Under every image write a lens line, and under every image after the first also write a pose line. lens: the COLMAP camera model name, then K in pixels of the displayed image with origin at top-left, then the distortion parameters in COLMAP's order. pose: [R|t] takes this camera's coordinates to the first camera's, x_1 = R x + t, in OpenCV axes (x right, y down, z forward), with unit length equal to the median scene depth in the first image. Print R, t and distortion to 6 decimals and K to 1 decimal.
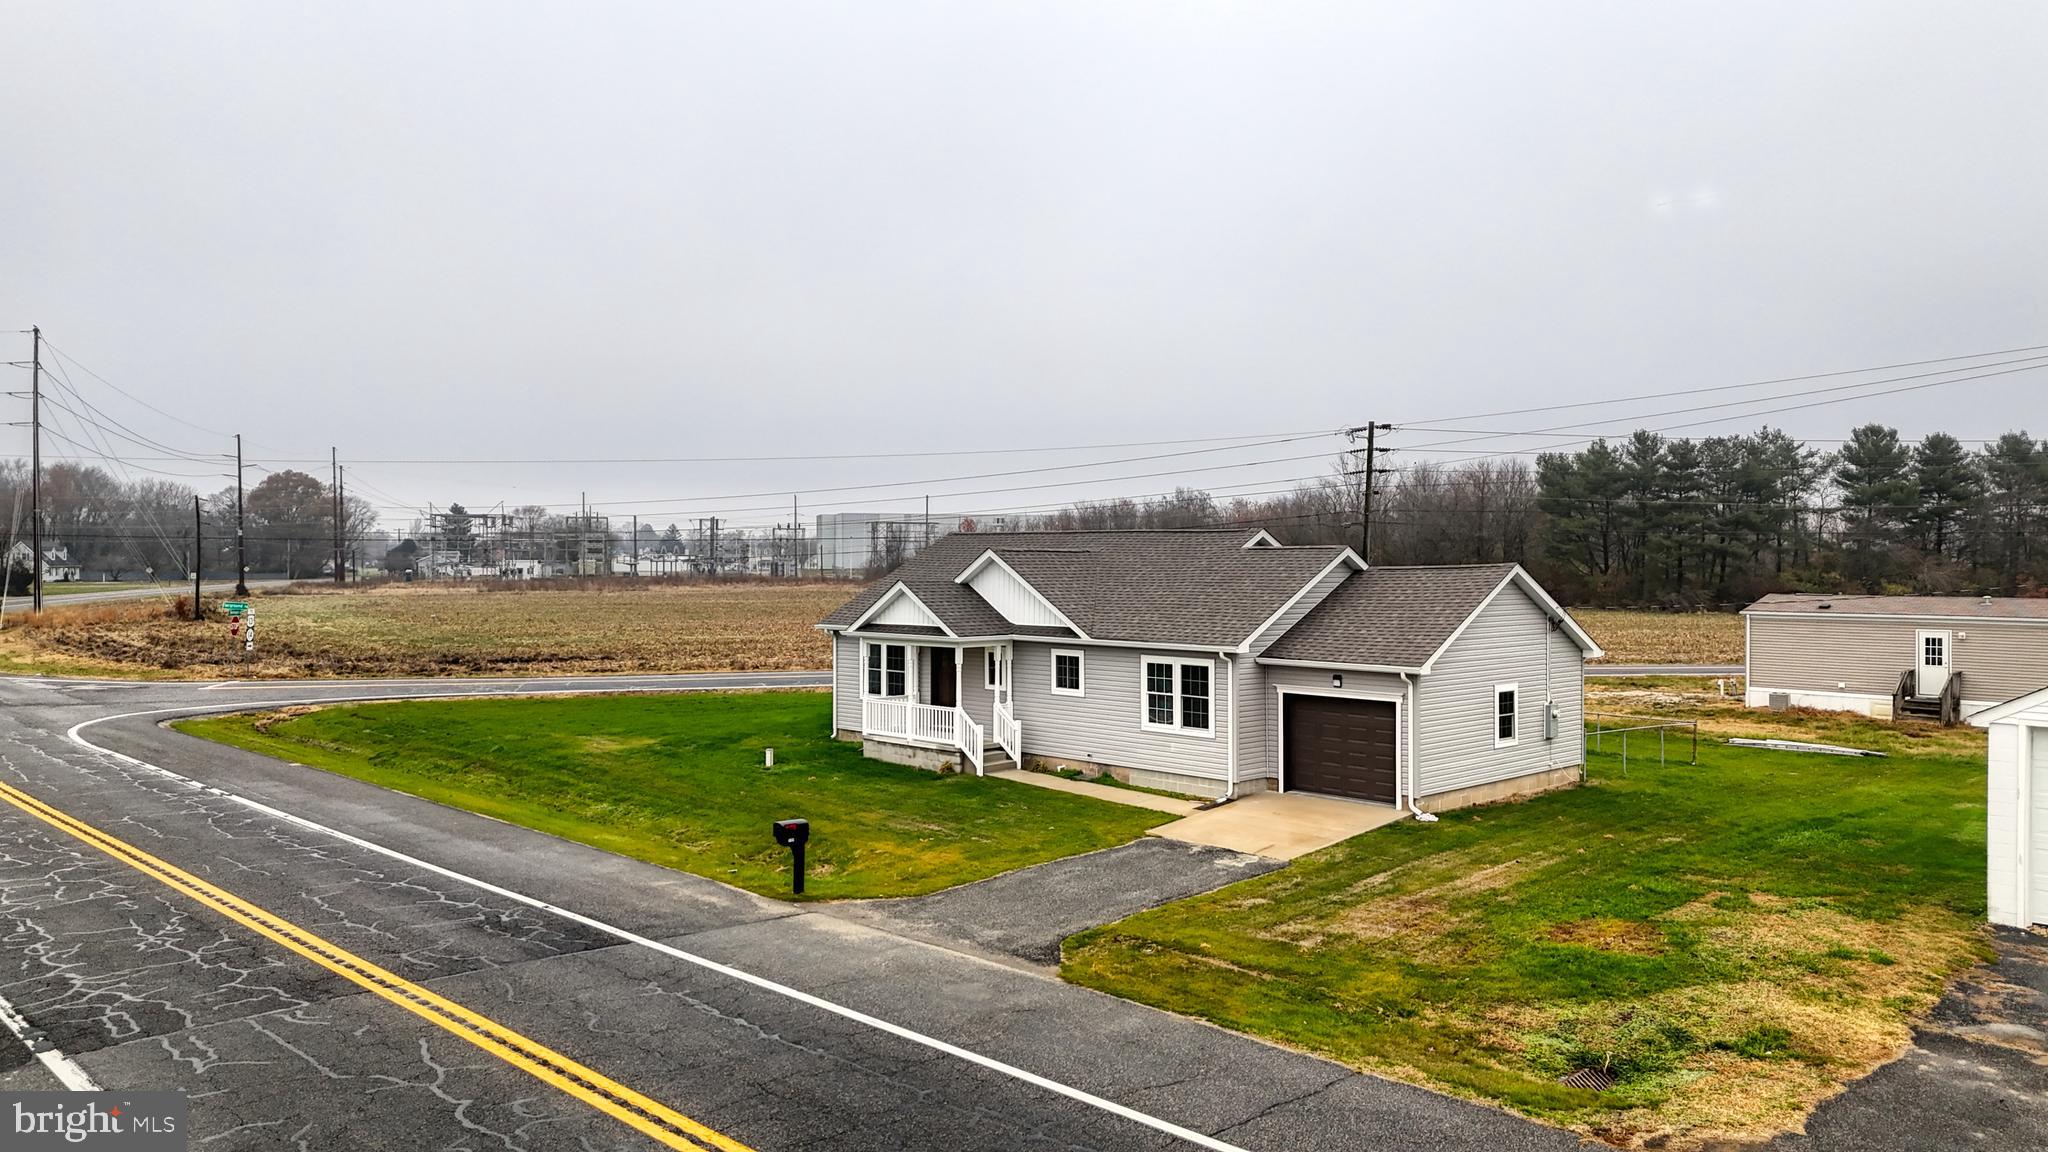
lens RADIAL K [[1476.4, 0, 1050.0], [0, 1476.4, 574.8], [0, 0, 1]] dist [0.119141, -0.160241]
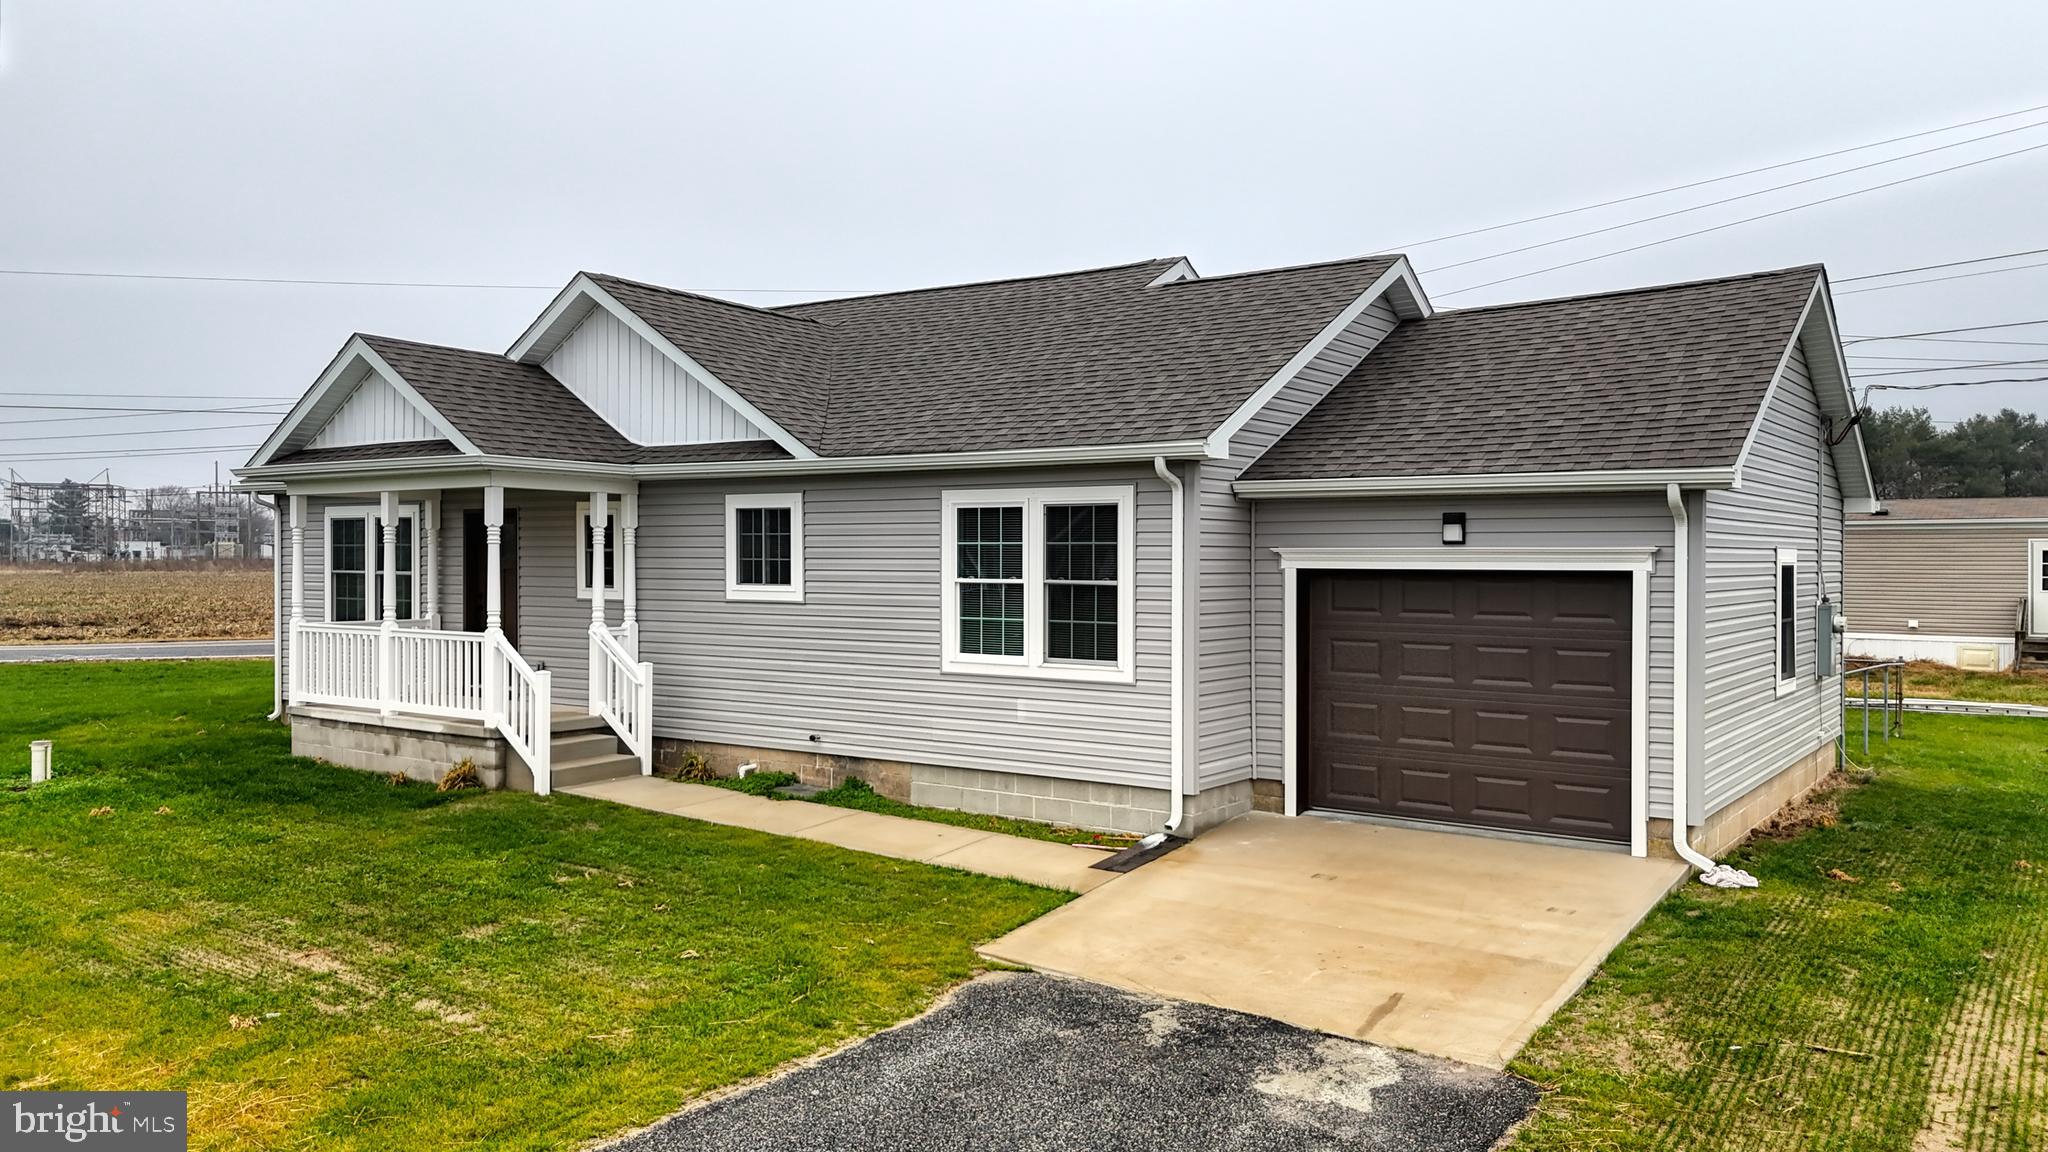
lens RADIAL K [[1476.4, 0, 1050.0], [0, 1476.4, 574.8], [0, 0, 1]] dist [0.119141, -0.160241]
pose [[0.984204, 0.000592, 0.177037, 0.017751], [-0.000495, 1.000000, -0.000592, 0.075584], [-0.177038, 0.000495, 0.984204, 0.569280]]
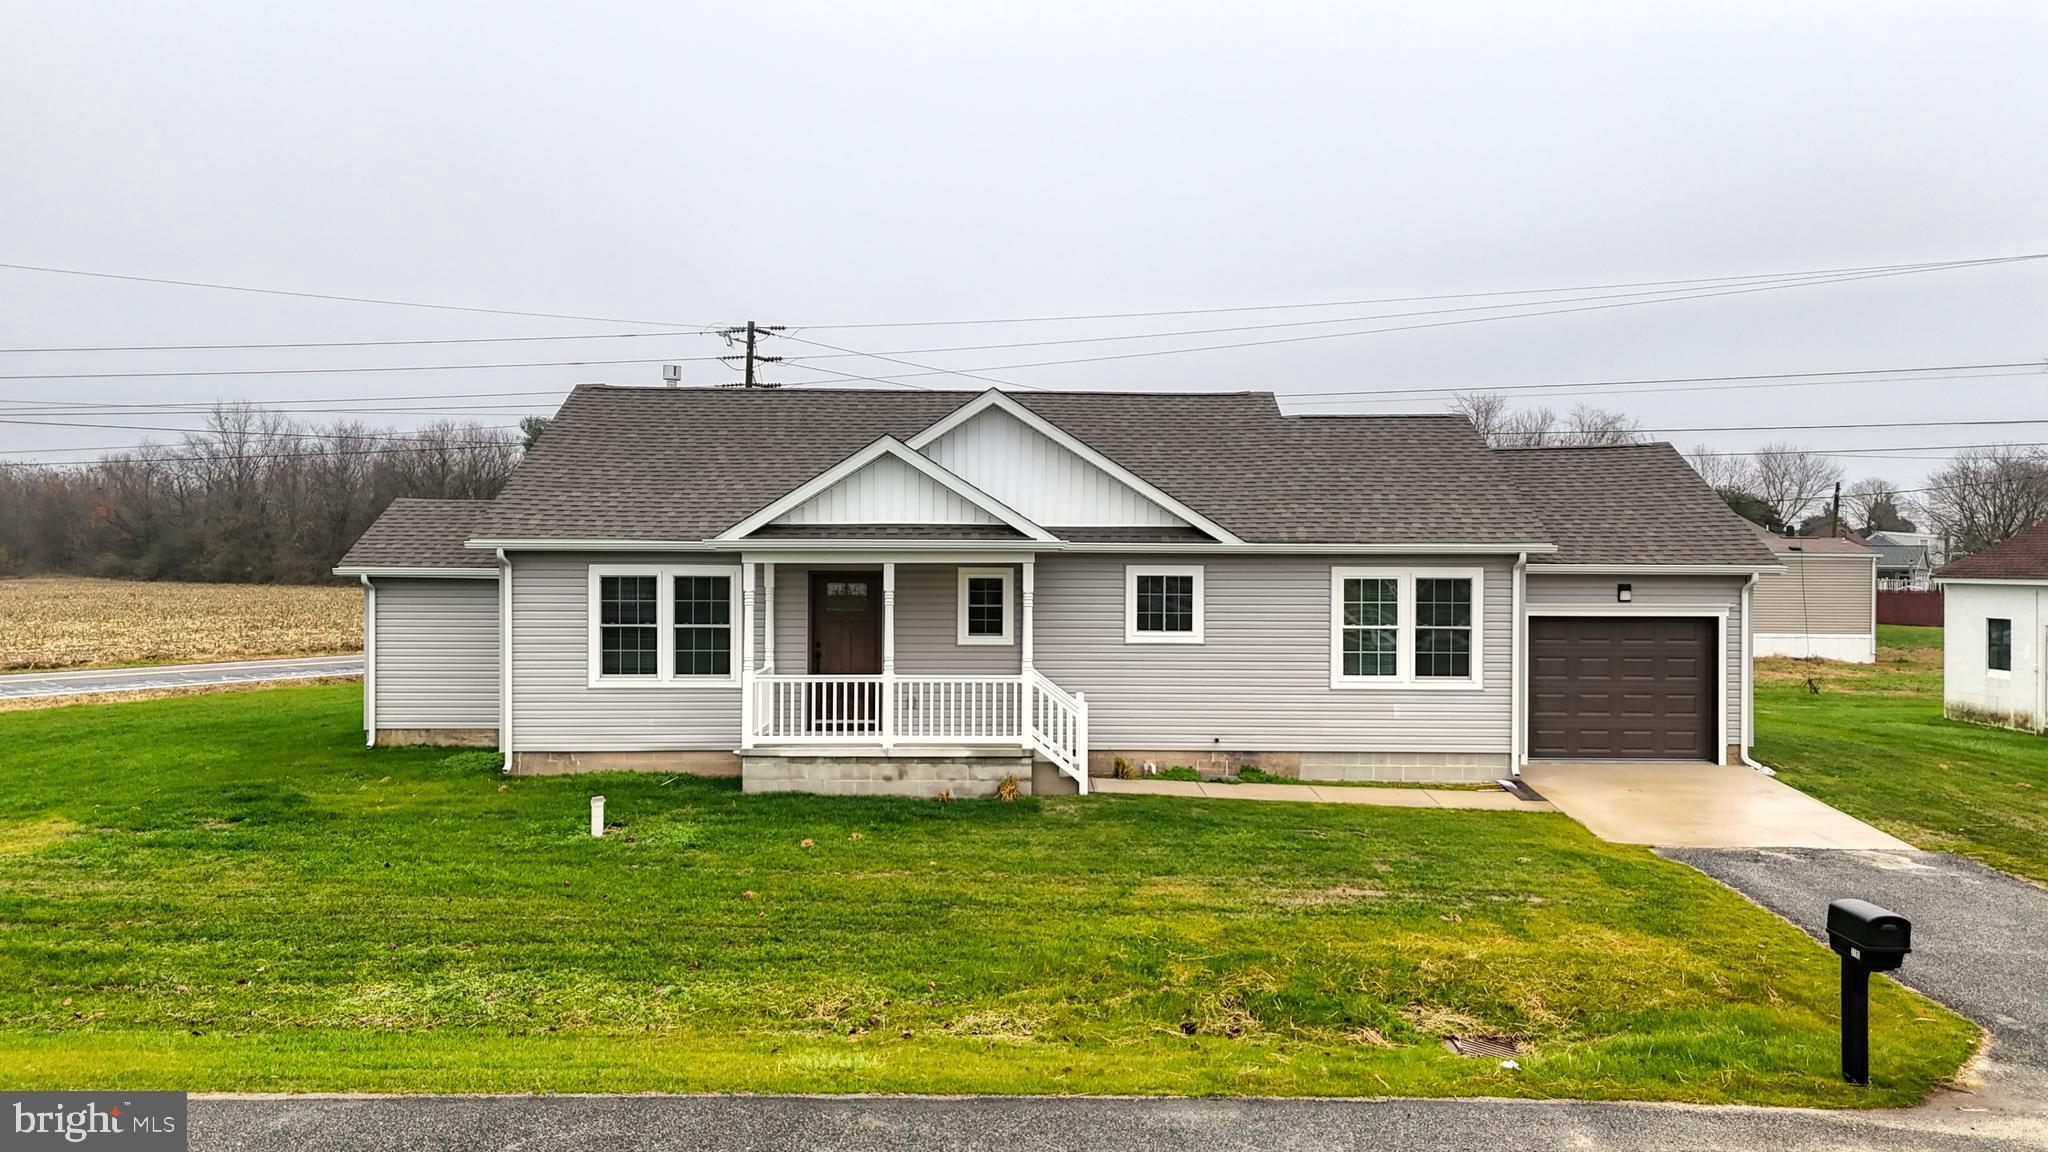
lens RADIAL K [[1476.4, 0, 1050.0], [0, 1476.4, 574.8], [0, 0, 1]] dist [0.119141, -0.160241]
pose [[0.698607, -0.007648, 0.715465, -0.446987], [0.005477, 0.999971, 0.005341, 0.051920], [-0.715485, 0.000187, 0.698628, 0.630947]]
